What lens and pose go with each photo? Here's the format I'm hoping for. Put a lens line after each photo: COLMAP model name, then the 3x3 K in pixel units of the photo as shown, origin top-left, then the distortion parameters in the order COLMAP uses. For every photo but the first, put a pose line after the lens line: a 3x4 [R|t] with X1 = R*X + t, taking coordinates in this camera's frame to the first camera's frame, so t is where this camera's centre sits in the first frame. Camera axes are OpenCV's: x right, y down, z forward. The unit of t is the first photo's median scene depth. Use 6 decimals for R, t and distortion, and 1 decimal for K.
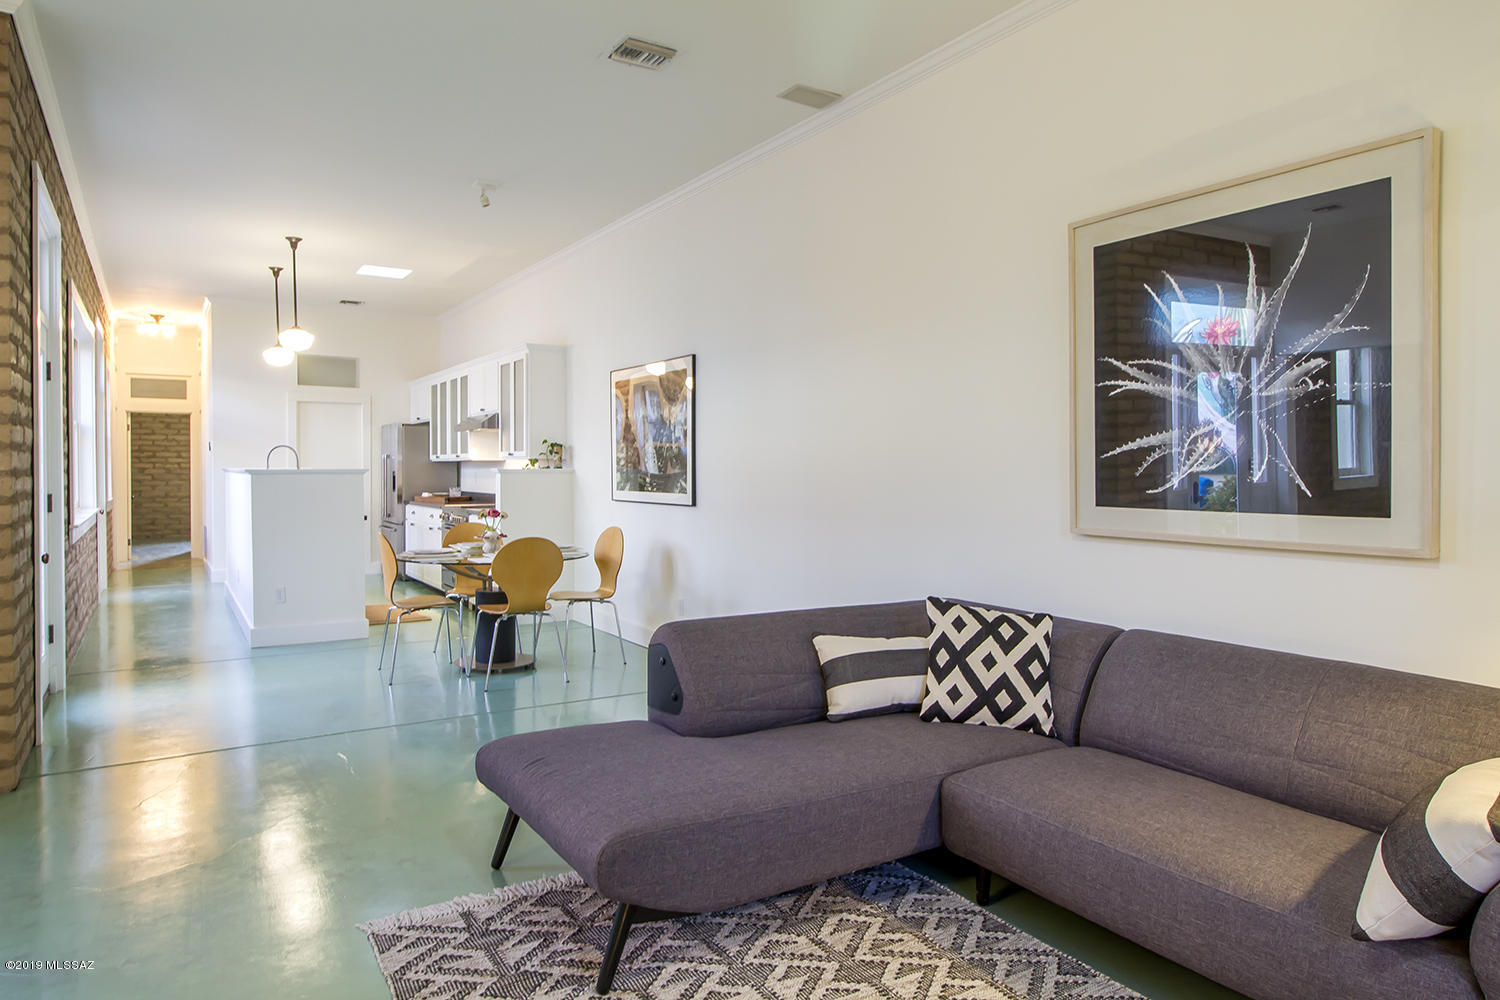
lens RADIAL K [[957.2, 0, 766.2], [0, 957.2, 474.0], [0, 0, 1]] dist [0.010973, 0.000545]
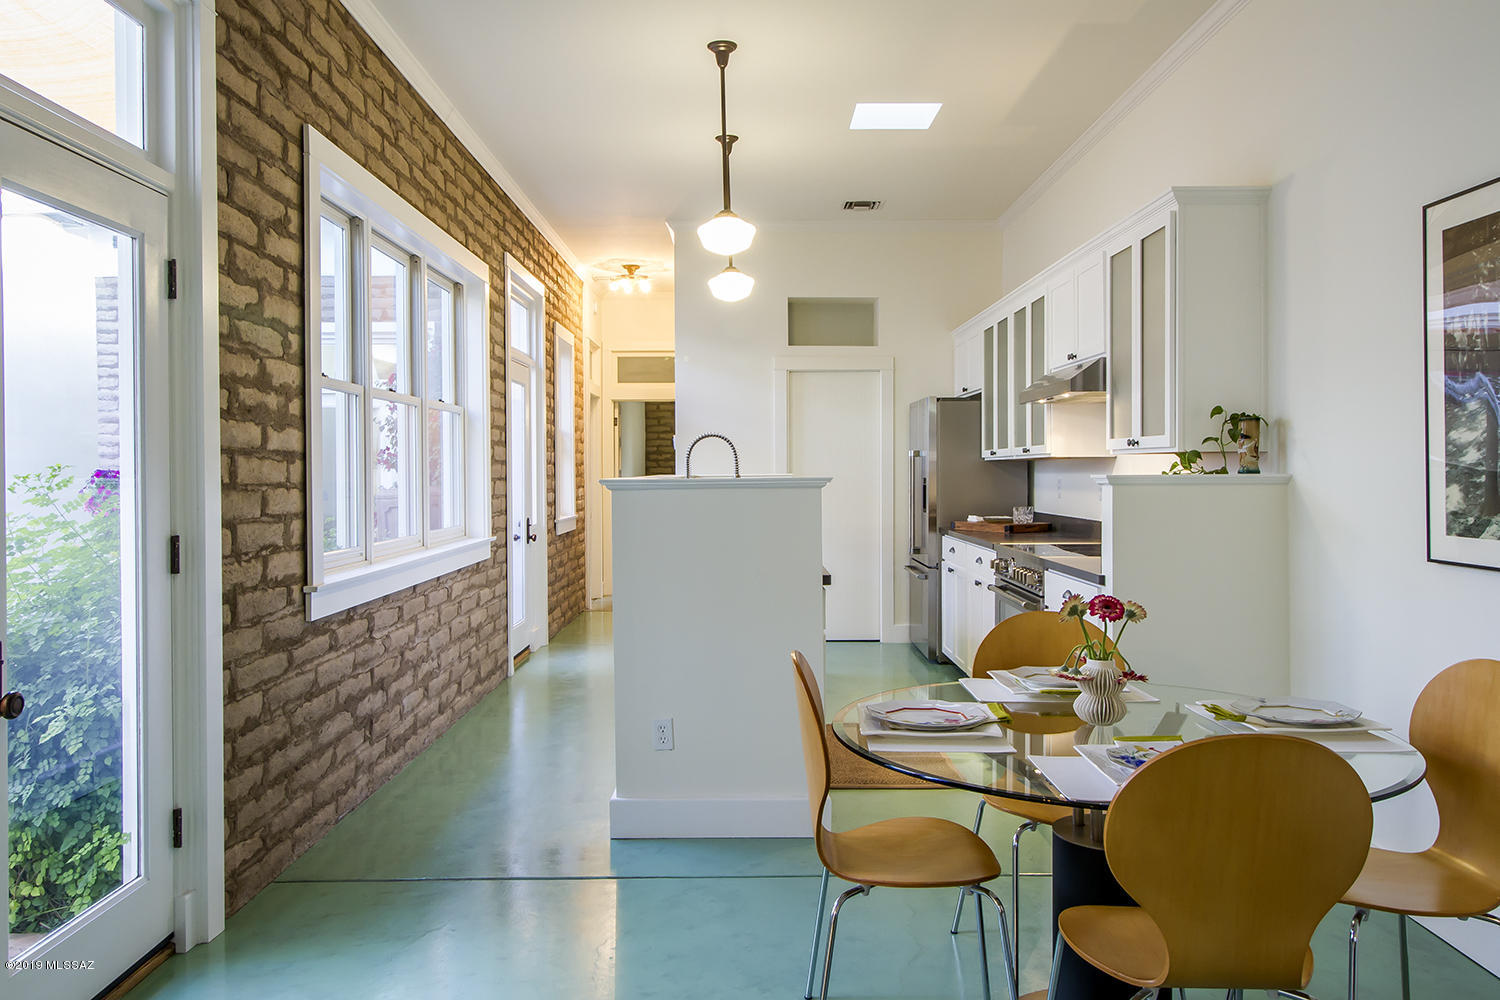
lens RADIAL K [[1135.7, 0, 752.5], [0, 1135.7, 492.9], [0, 0, 1]] dist [0.001225, 0.002506]
pose [[0.846981, 0.004618, -0.531603, -0.115737], [0.002823, 0.999909, 0.013184, -0.003713], [0.531615, -0.012667, 0.846891, 0.387301]]
